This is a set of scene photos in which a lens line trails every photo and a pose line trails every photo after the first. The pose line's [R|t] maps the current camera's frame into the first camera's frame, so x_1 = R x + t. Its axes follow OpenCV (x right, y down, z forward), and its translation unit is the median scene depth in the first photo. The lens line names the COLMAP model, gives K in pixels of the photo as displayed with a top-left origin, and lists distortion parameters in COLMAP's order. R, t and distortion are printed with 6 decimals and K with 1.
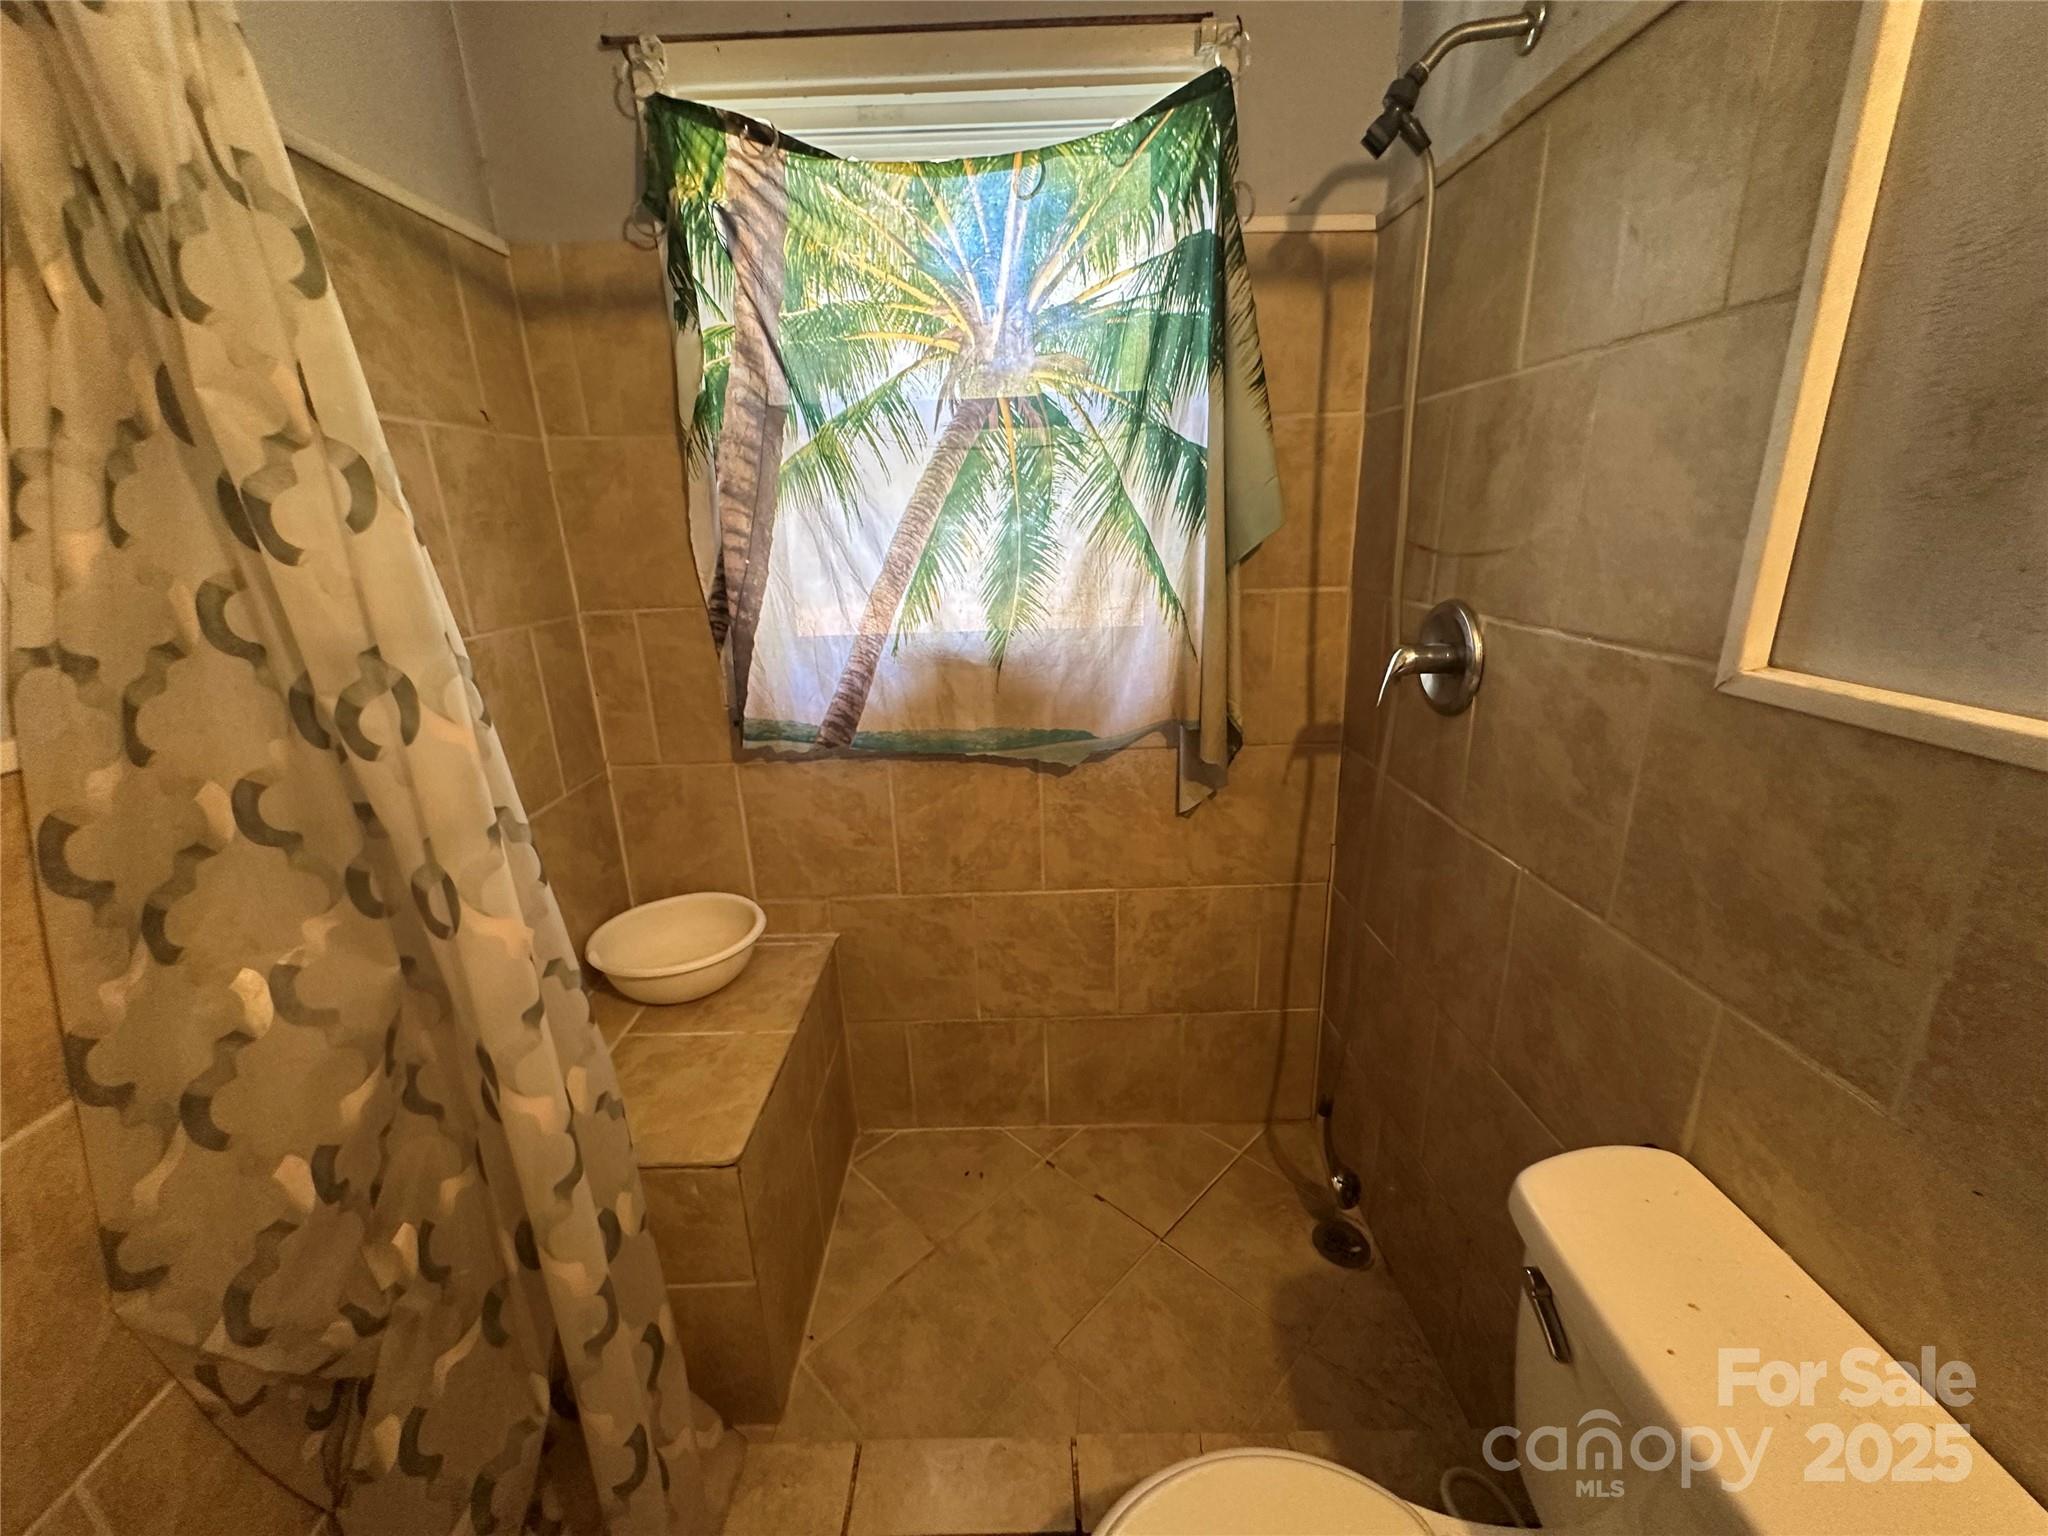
lens RADIAL K [[816.4, 0, 1026.3], [0, 816.4, 771.4], [0, 0, 1]] dist [-0.003863, 0.000678]
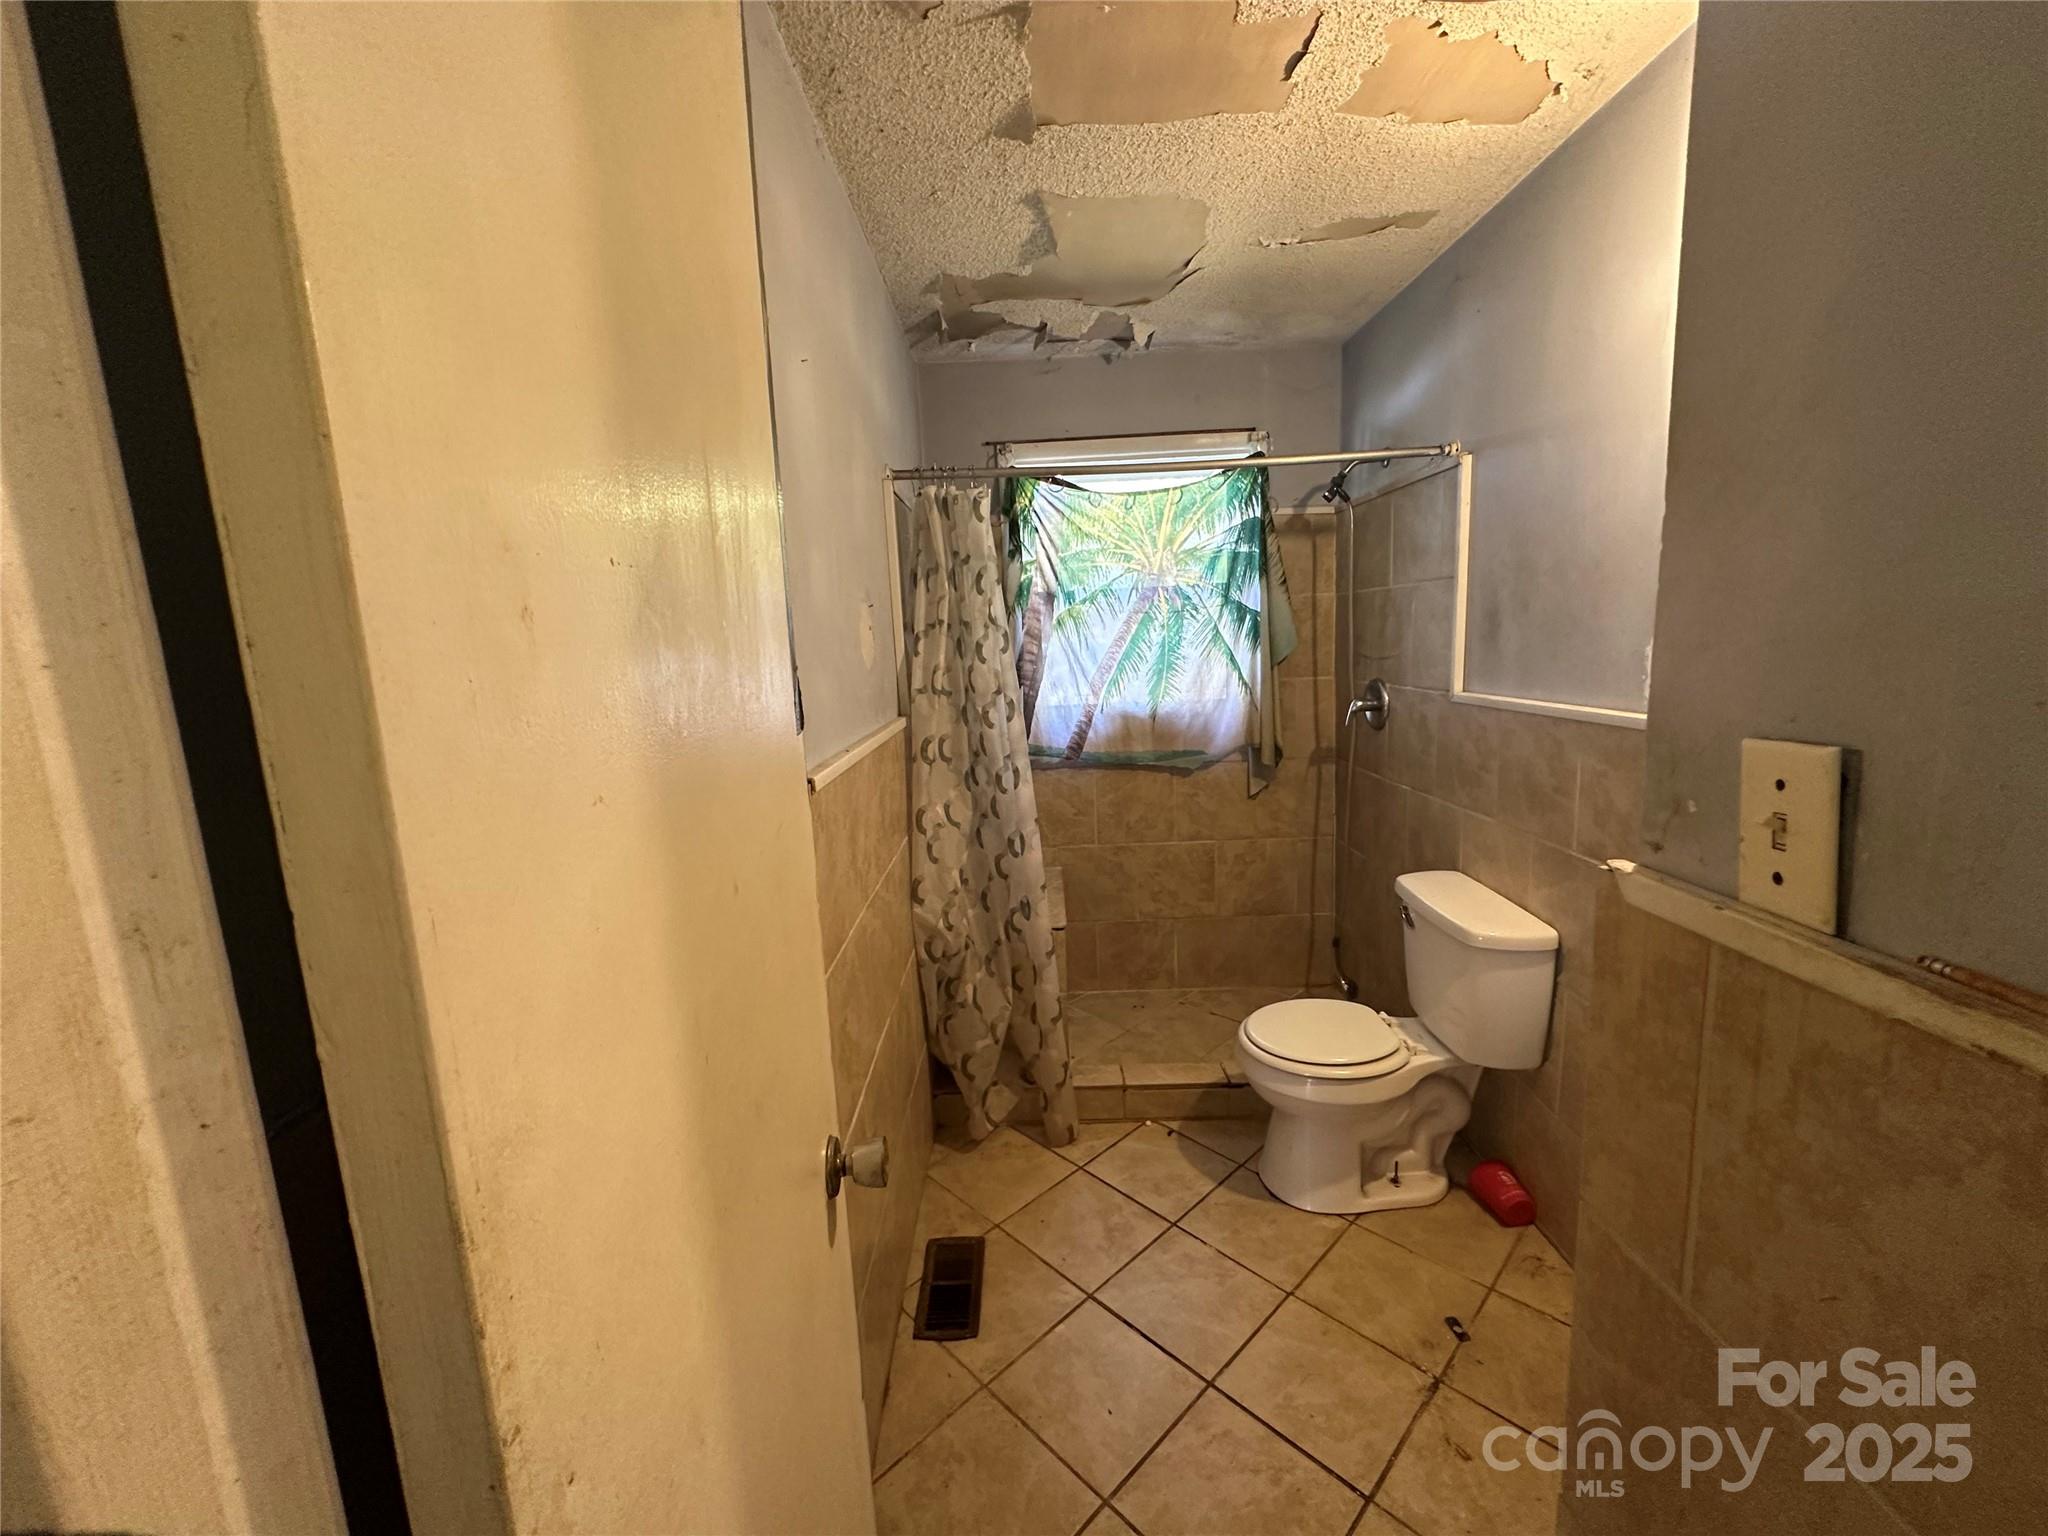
lens RADIAL K [[816.4, 0, 1026.3], [0, 816.4, 771.4], [0, 0, 1]] dist [-0.003863, 0.000678]
pose [[0.999688, -0.006981, -0.023982, -0.310811], [0.003542, 0.990069, -0.140538, 0.284704], [0.024725, 0.140409, 0.989785, -0.970397]]
